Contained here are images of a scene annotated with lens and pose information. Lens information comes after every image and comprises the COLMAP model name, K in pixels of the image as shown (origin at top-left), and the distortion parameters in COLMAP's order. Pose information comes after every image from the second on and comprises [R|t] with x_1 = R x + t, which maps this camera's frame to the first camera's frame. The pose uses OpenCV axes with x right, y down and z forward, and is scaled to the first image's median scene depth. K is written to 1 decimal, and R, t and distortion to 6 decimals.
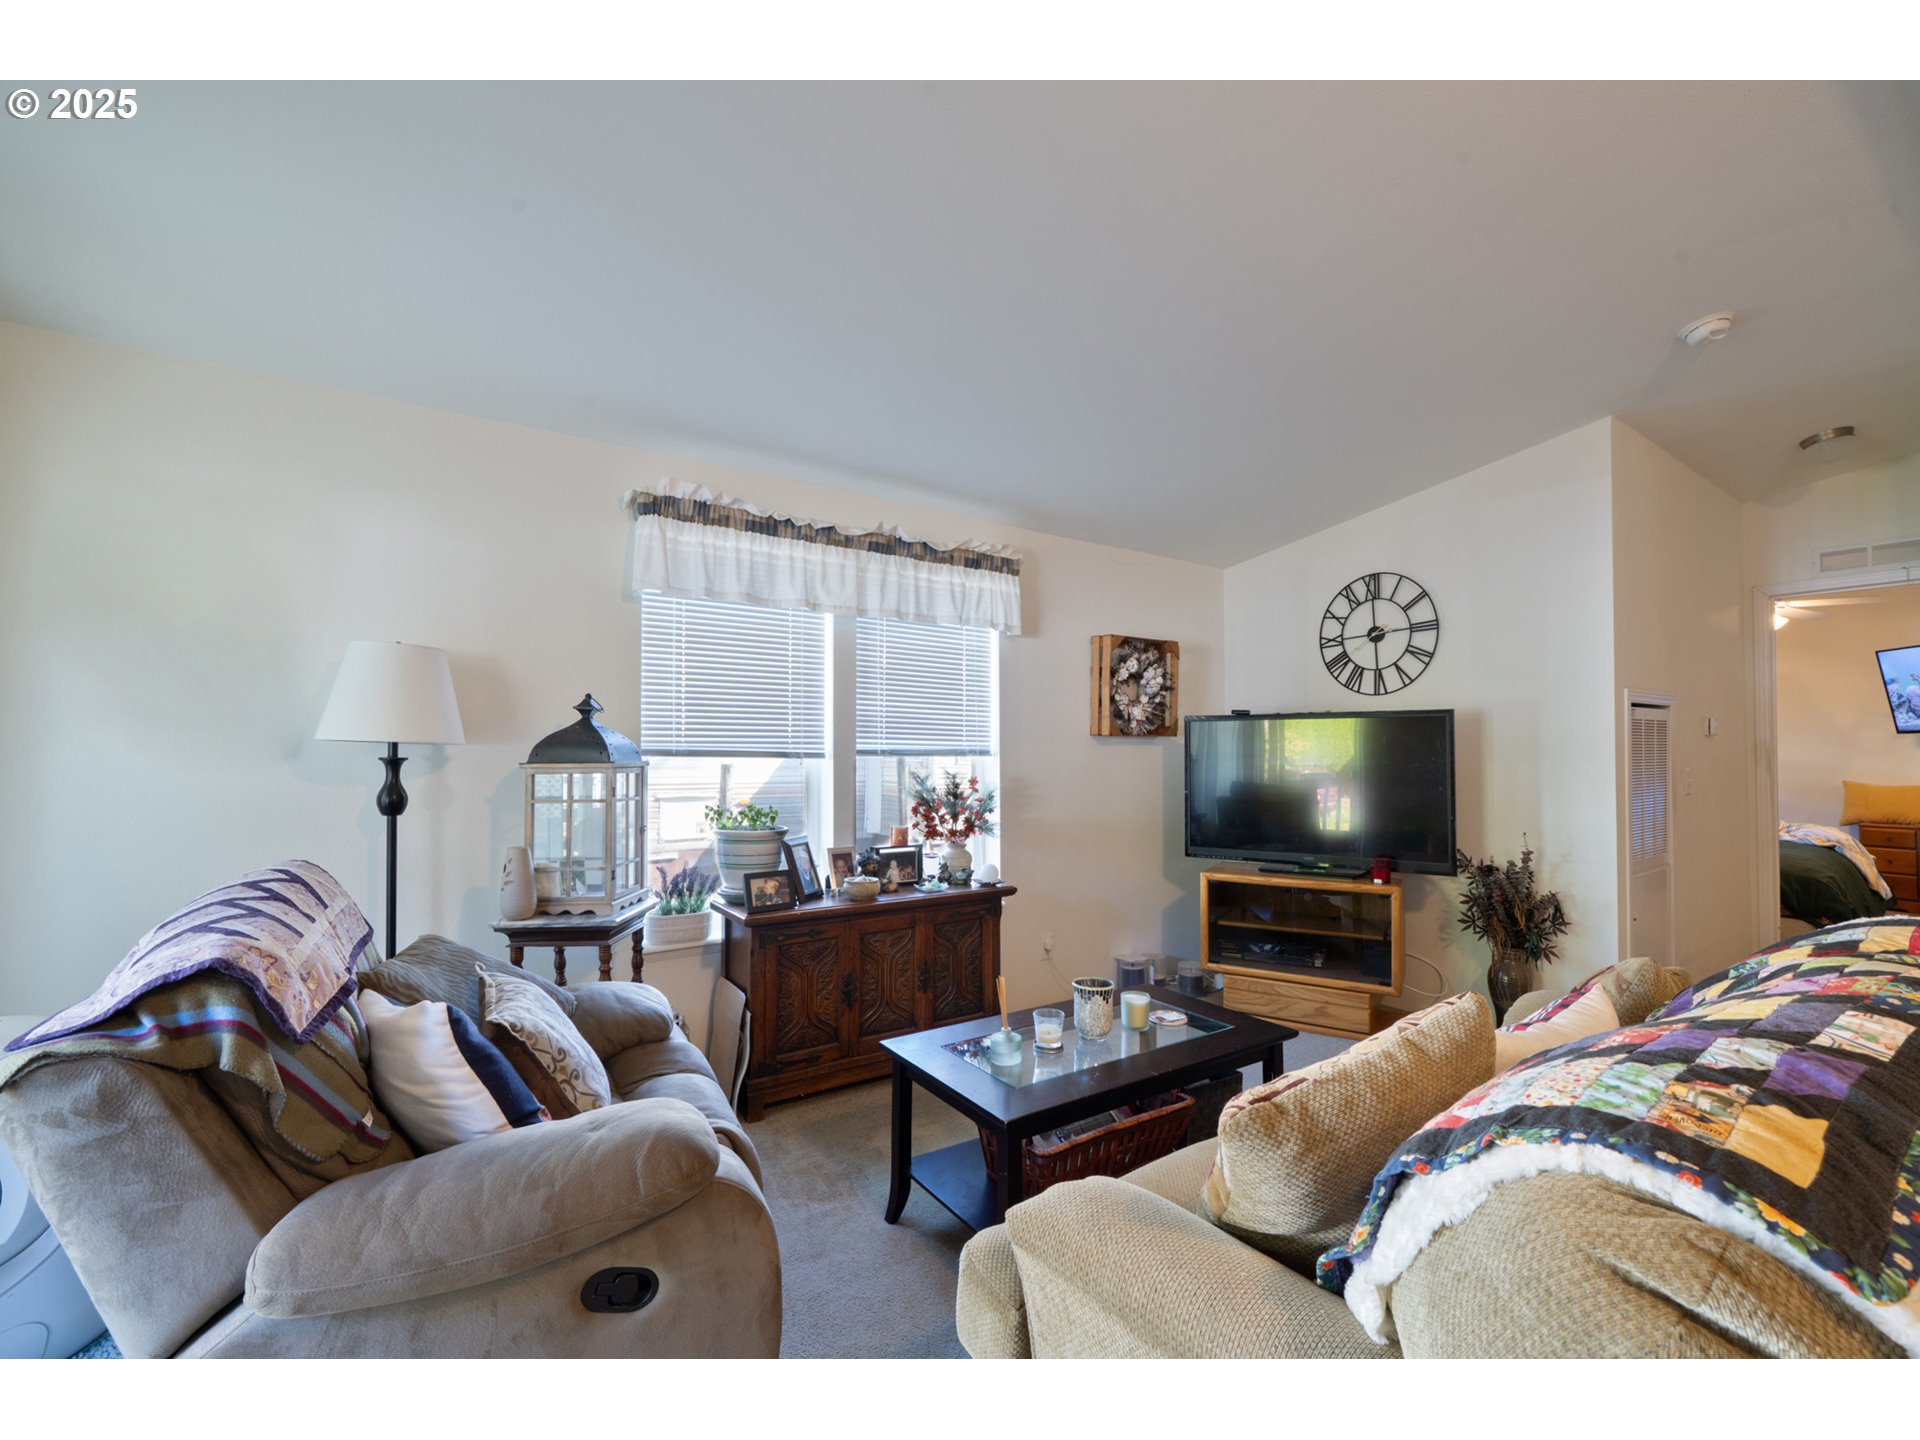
lens RADIAL K [[811.3, 0, 950.1], [0, 811.3, 732.8], [0, 0, 1]] dist [0.008434, -0.001076]
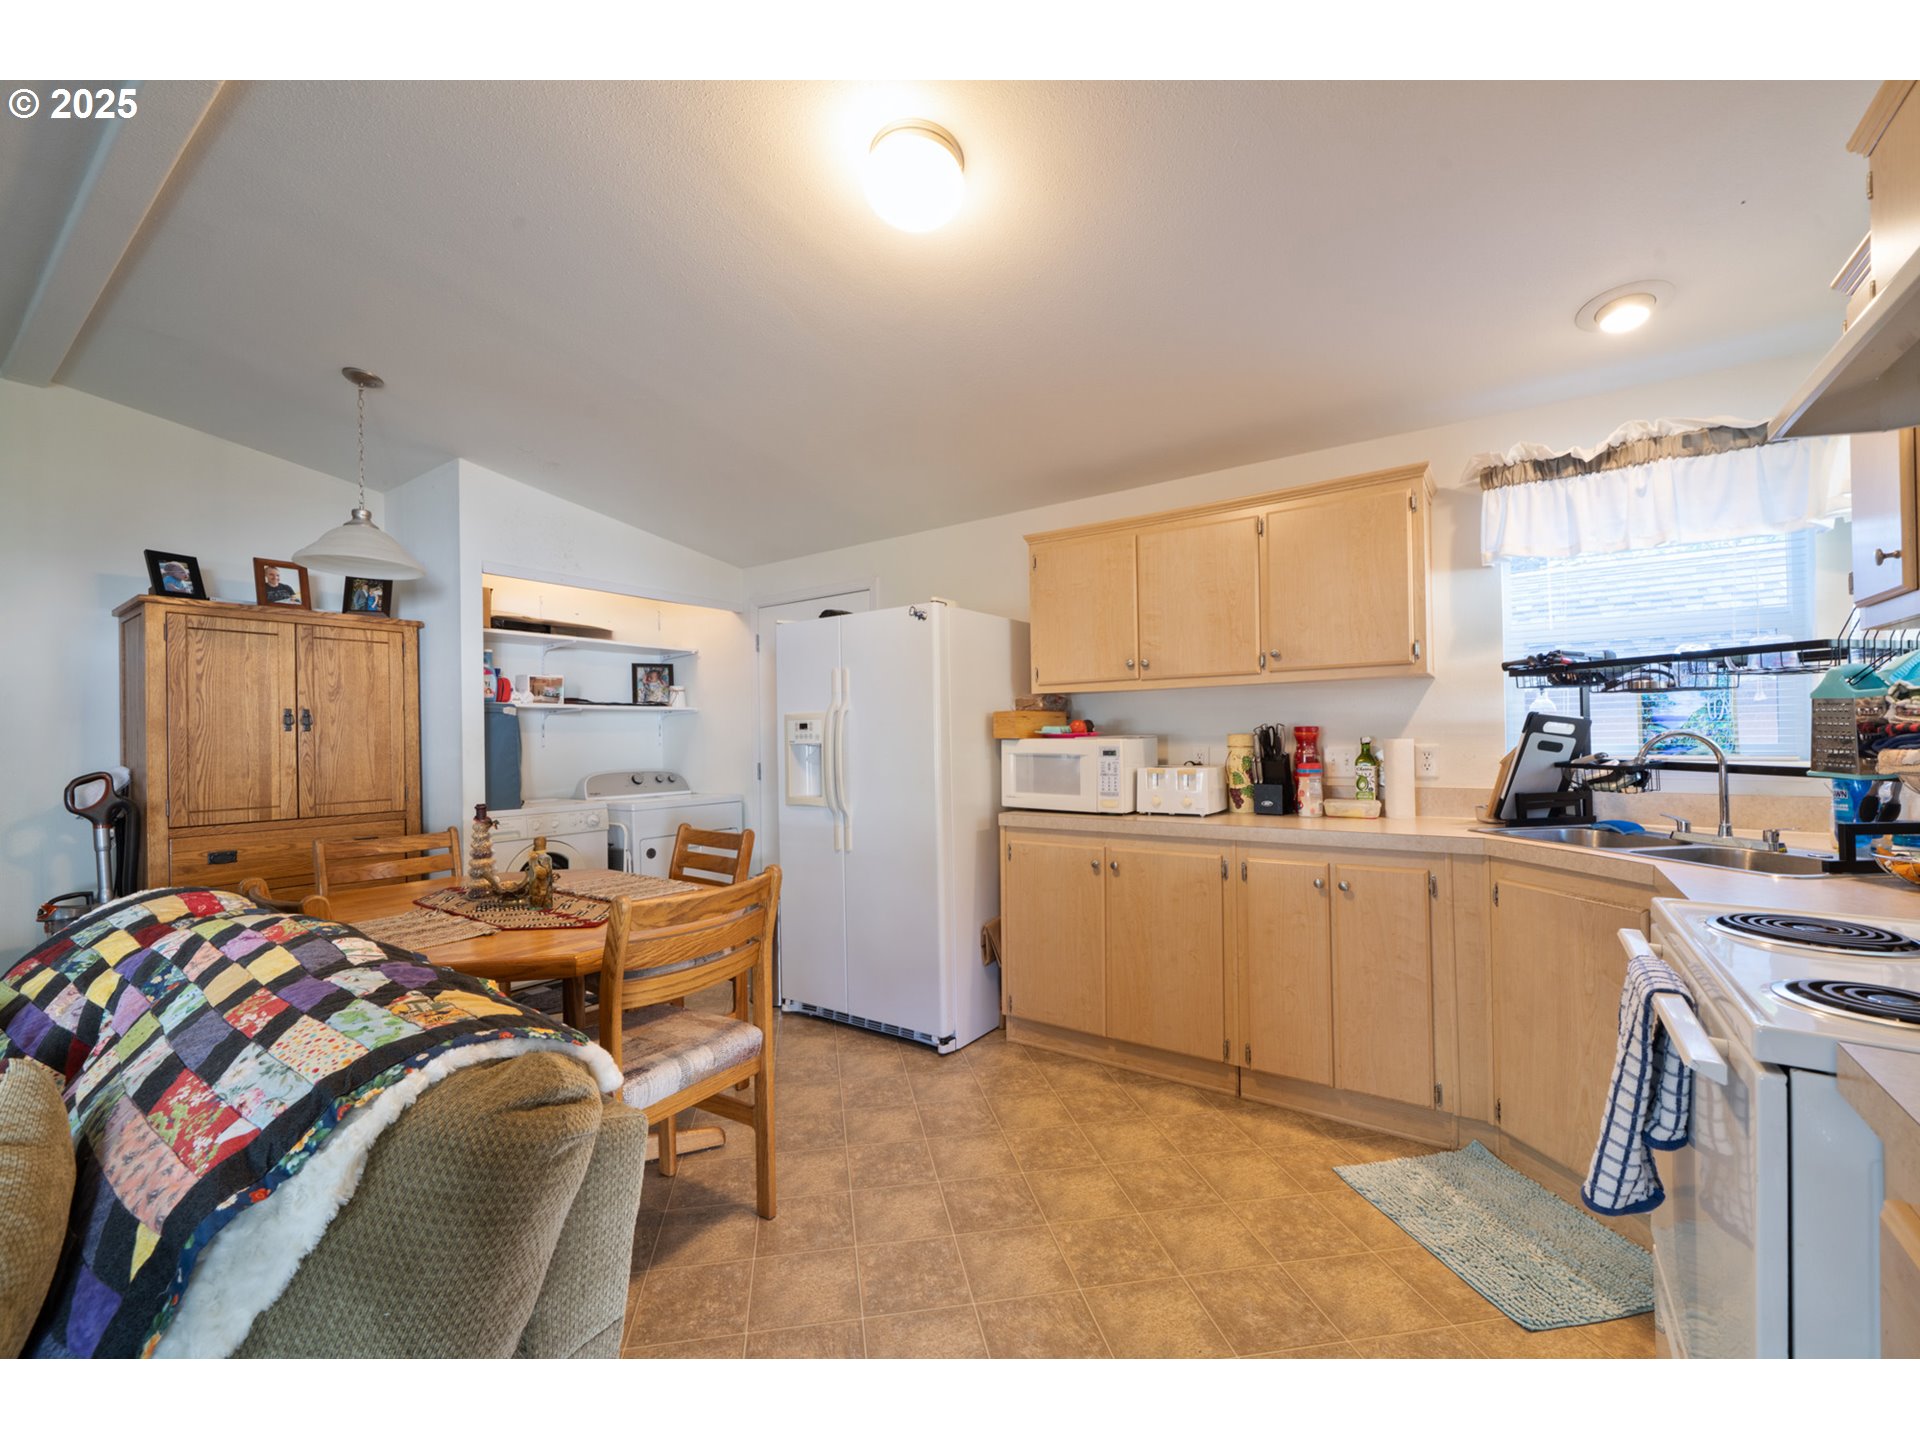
lens RADIAL K [[811.3, 0, 966.3], [0, 811.3, 727.2], [0, 0, 1]] dist [0.008434, -0.001076]
pose [[-0.342855, 0.014633, 0.939274, -0.146366], [-0.007386, 0.999806, -0.018272, 0.000344], [-0.939359, -0.013202, -0.342681, 0.134144]]
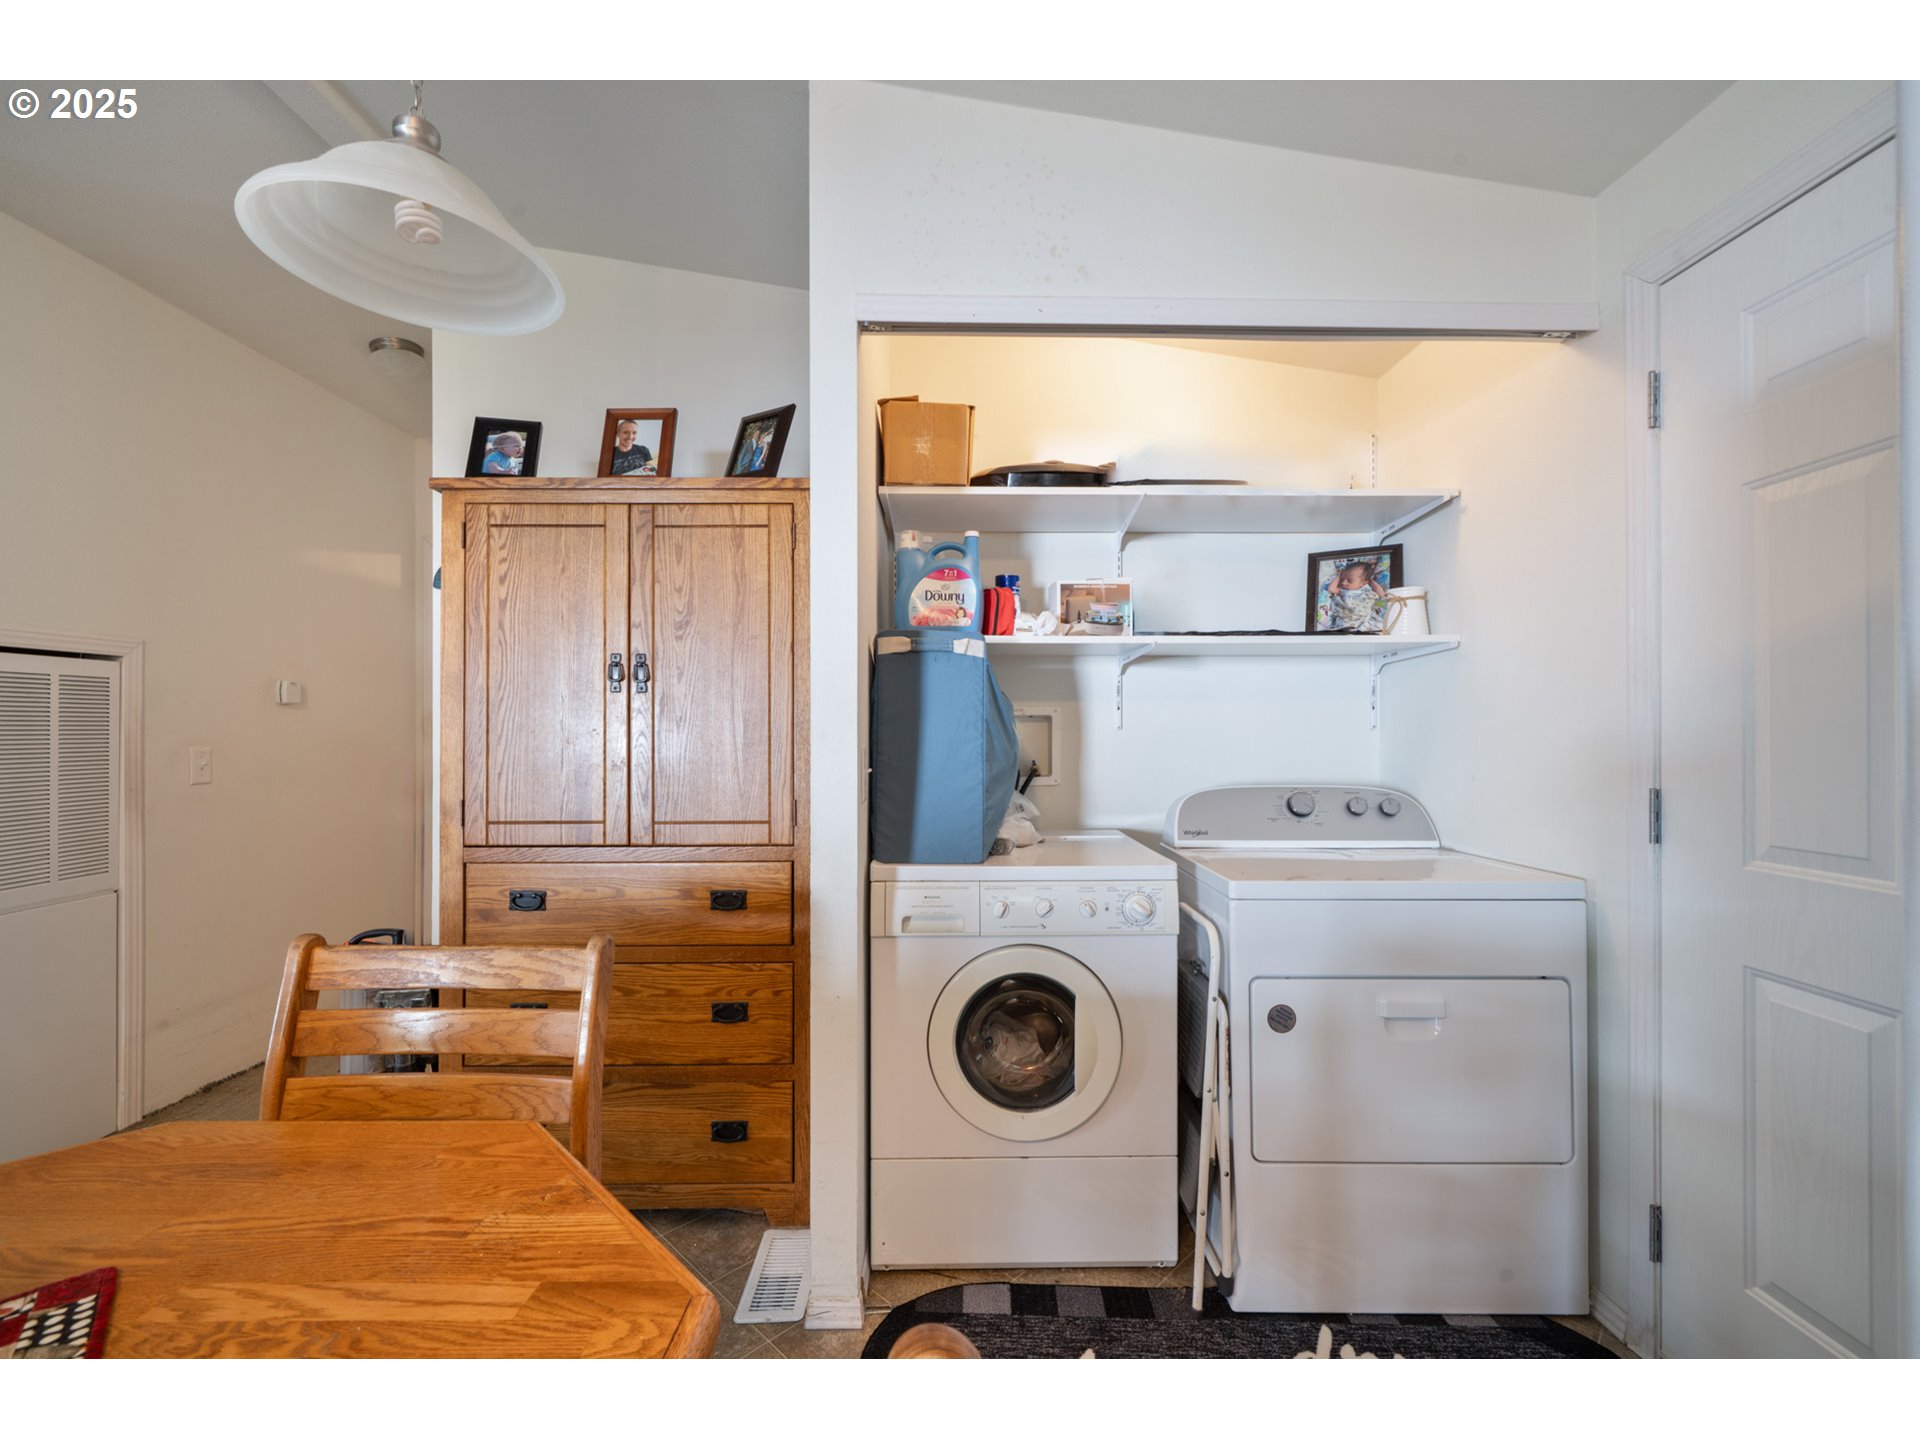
lens RADIAL K [[811.3, 0, 955.2], [0, 811.3, 729.5], [0, 0, 1]] dist [0.008434, -0.001076]
pose [[0.565759, -0.001496, 0.824569, 0.806776], [-0.015998, 0.999790, 0.012791, 0.008781], [-0.824415, -0.020428, 0.565617, 0.044106]]
